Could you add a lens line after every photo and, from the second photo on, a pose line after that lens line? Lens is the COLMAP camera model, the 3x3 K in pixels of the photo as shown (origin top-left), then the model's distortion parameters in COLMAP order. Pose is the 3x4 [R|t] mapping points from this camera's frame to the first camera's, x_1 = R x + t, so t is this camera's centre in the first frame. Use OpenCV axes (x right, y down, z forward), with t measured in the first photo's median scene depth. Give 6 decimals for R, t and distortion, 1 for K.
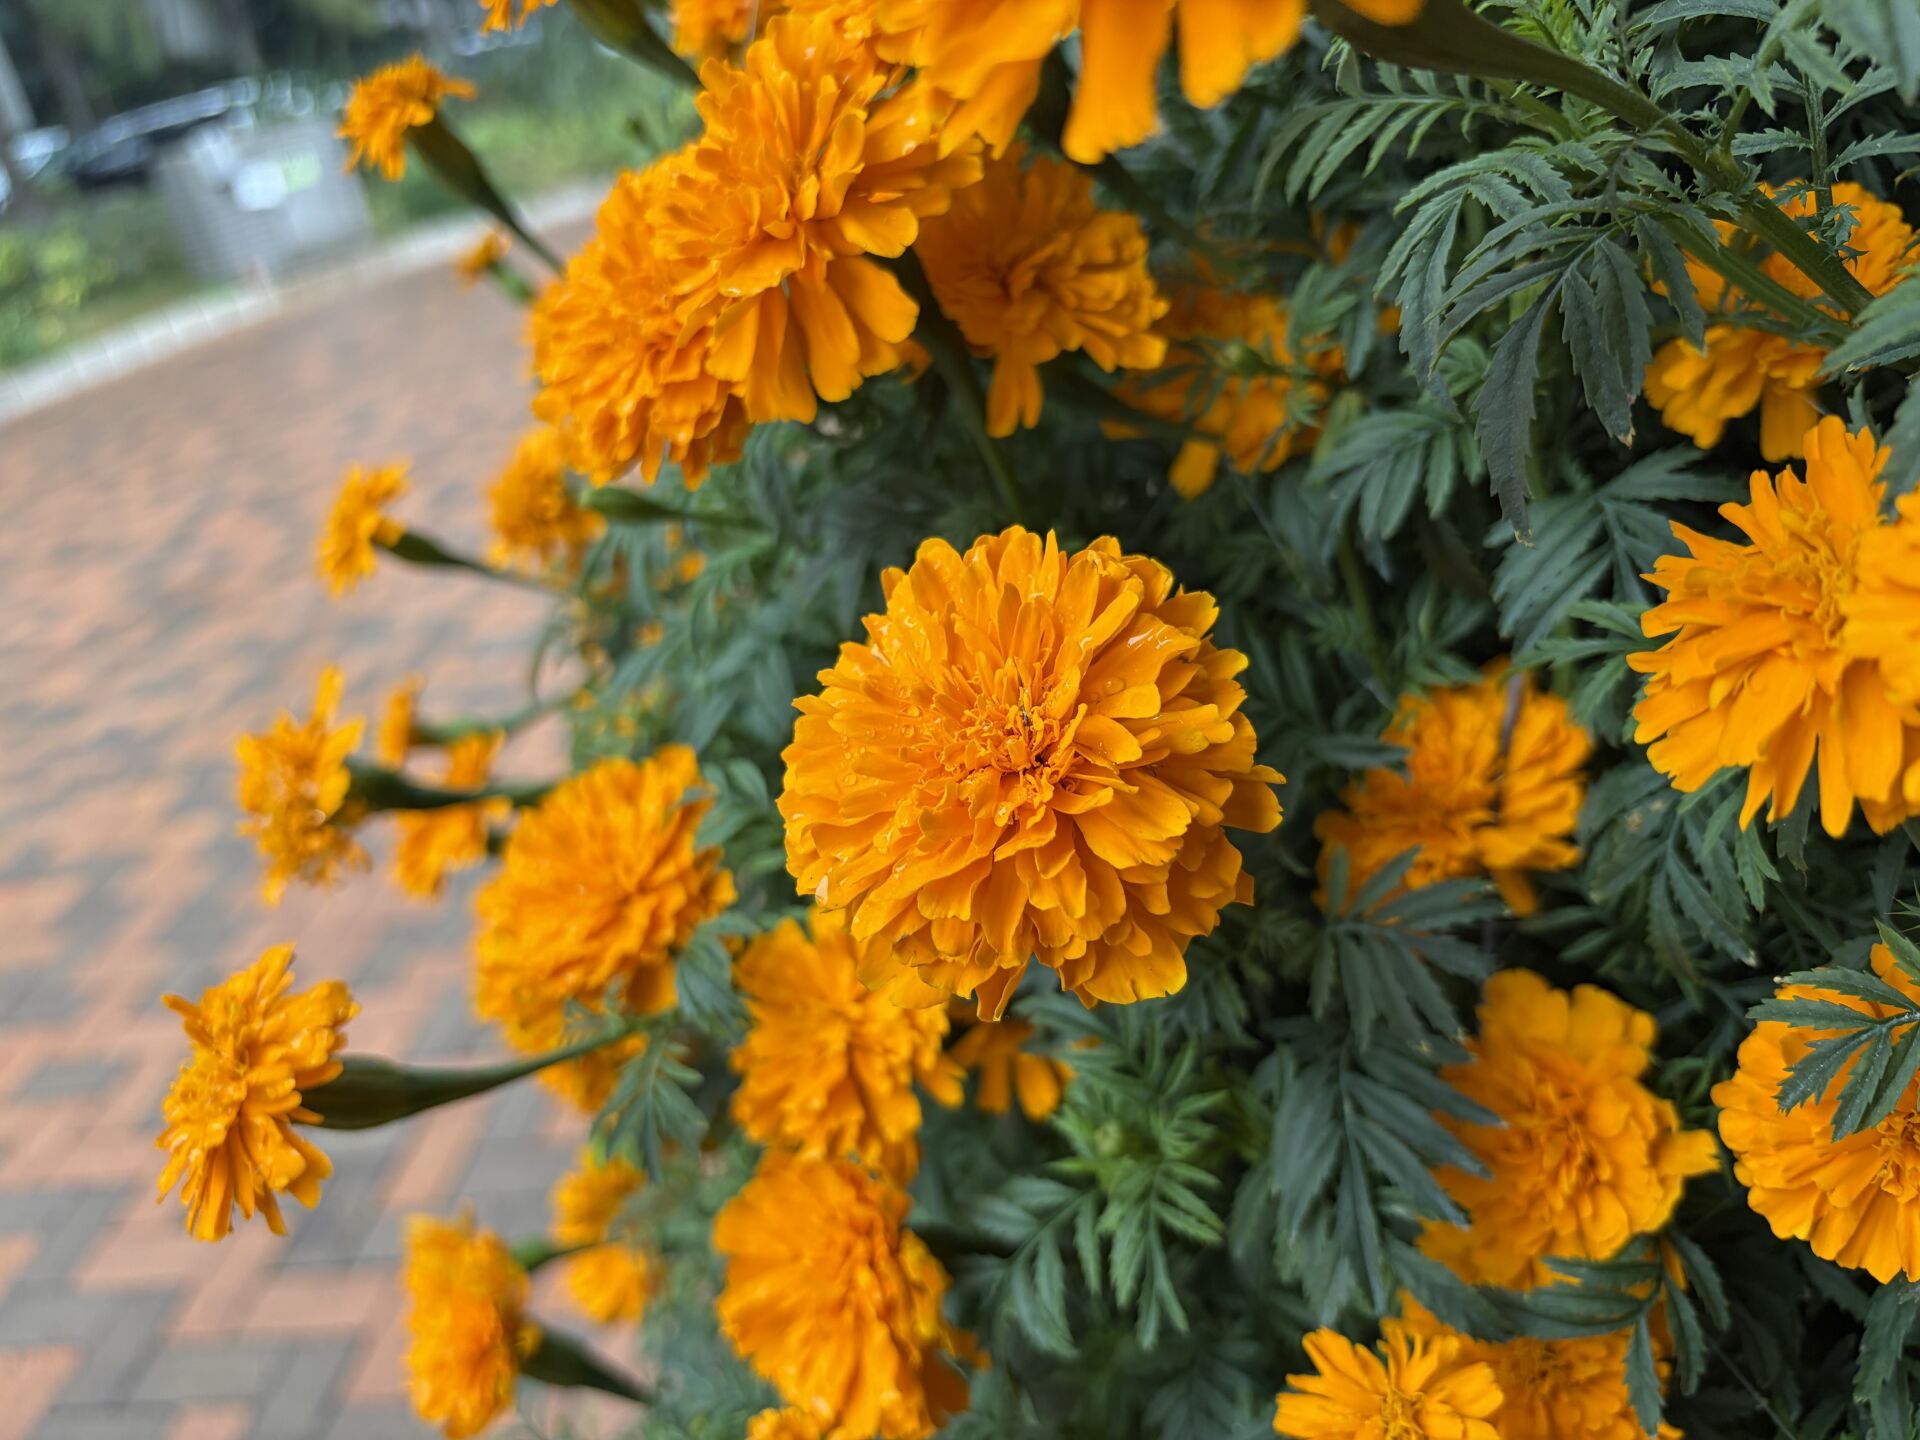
lens RADIAL K [[1455.6, 0, 960.0], [0, 1455.6, 720.0], [0, 0, 1]] dist [-0.167186, -0.000593]
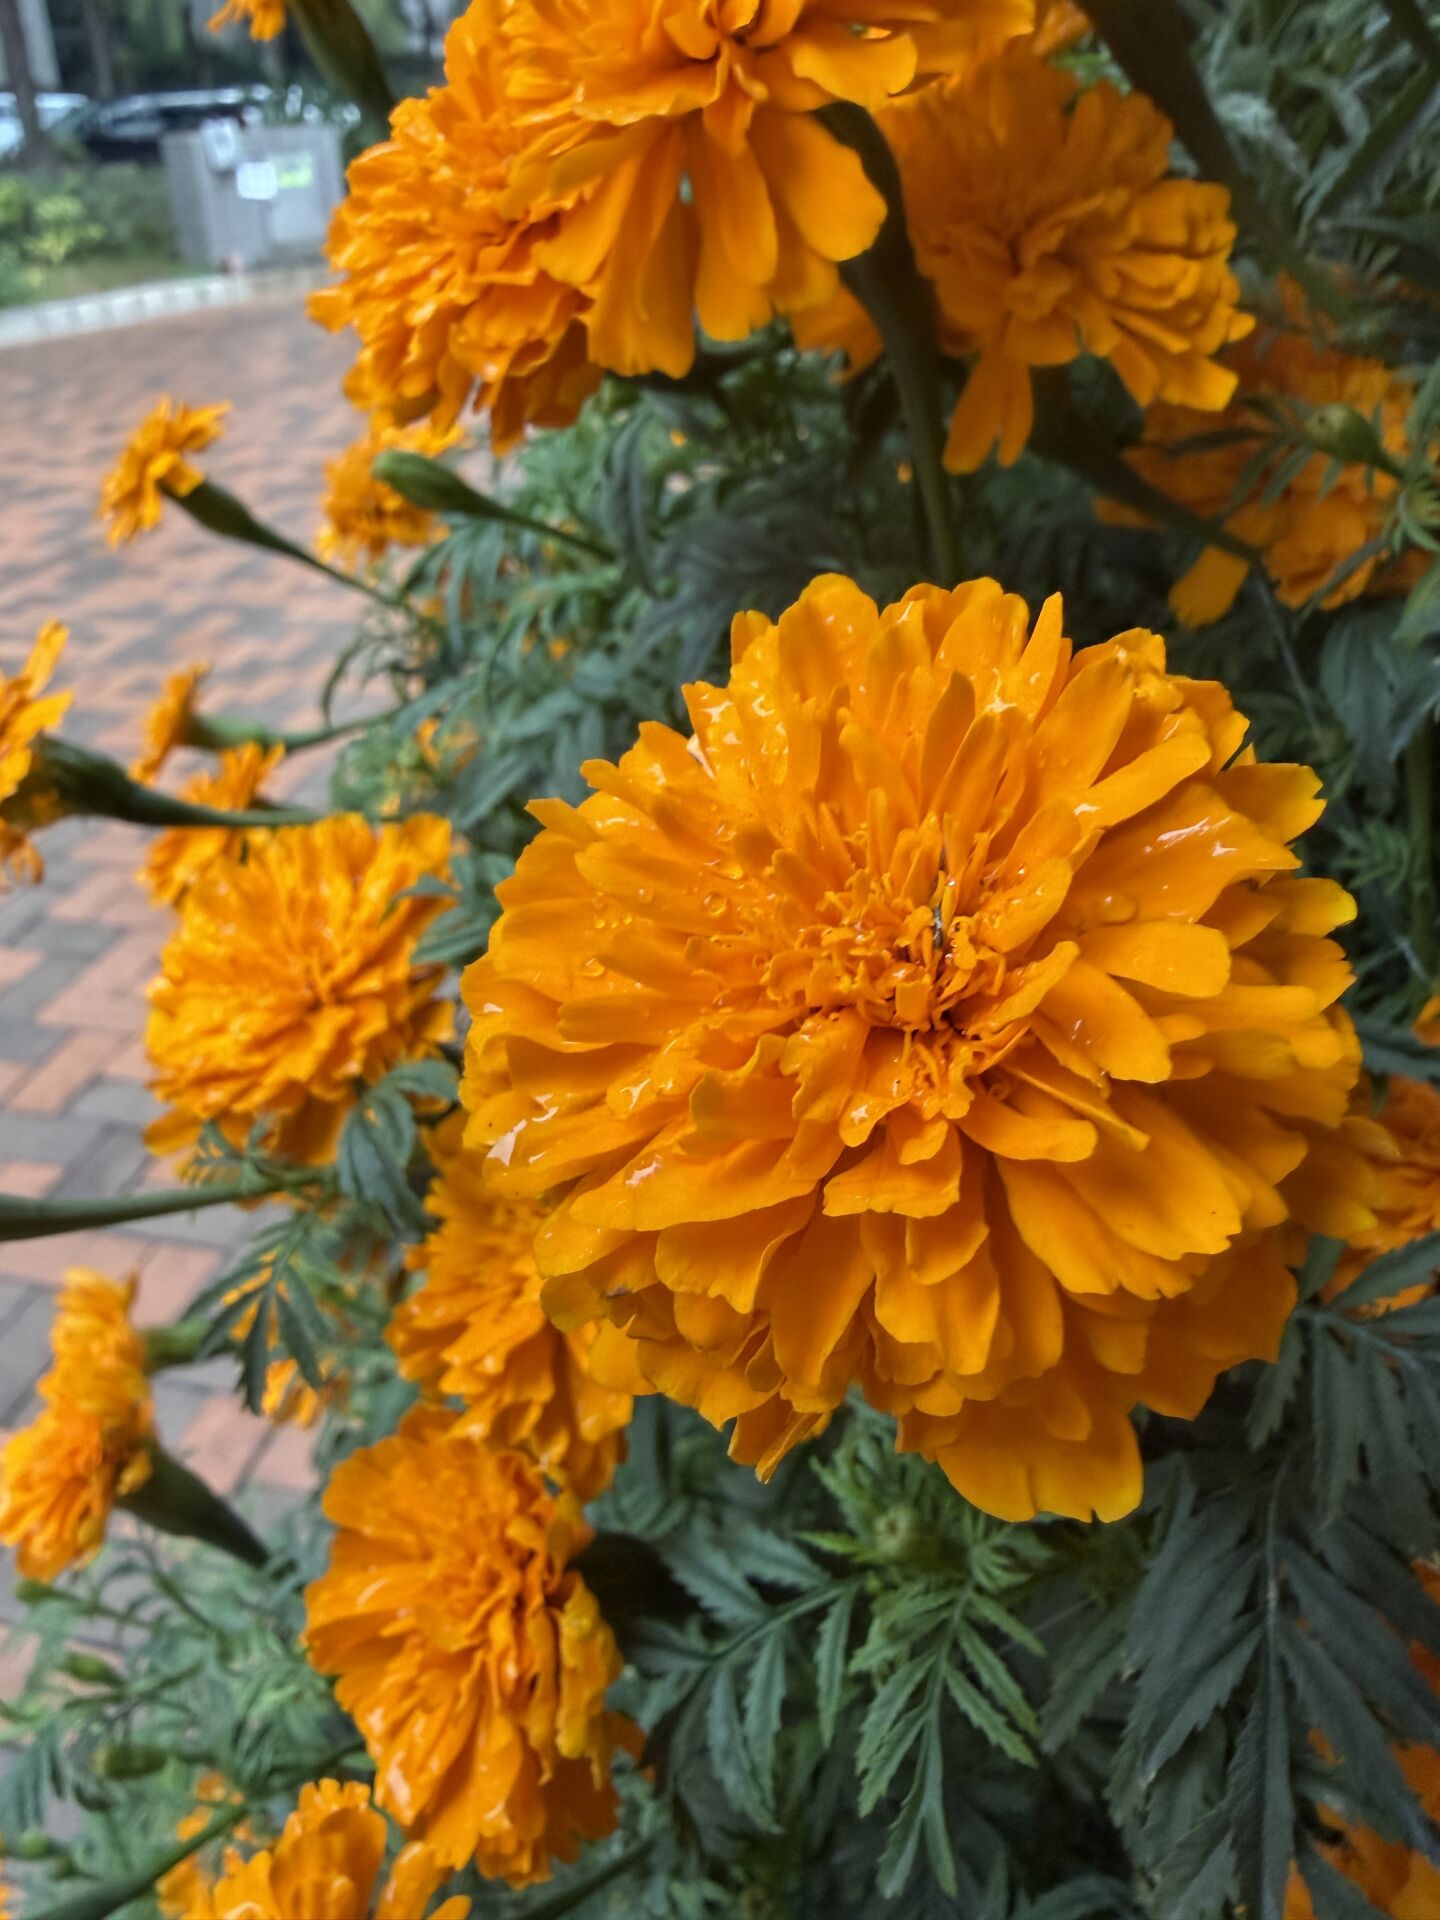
lens RADIAL K [[1456.8, 0, 759.0], [0, 1456.8, 824.7], [0, 0, 1]] dist [-0.090340, 0.001384]
pose [[0.976876, 0.211176, -0.033431, -0.007233], [-0.211250, 0.977431, 0.001322, -0.022890], [0.032956, 0.005771, 0.999440, 0.416791]]
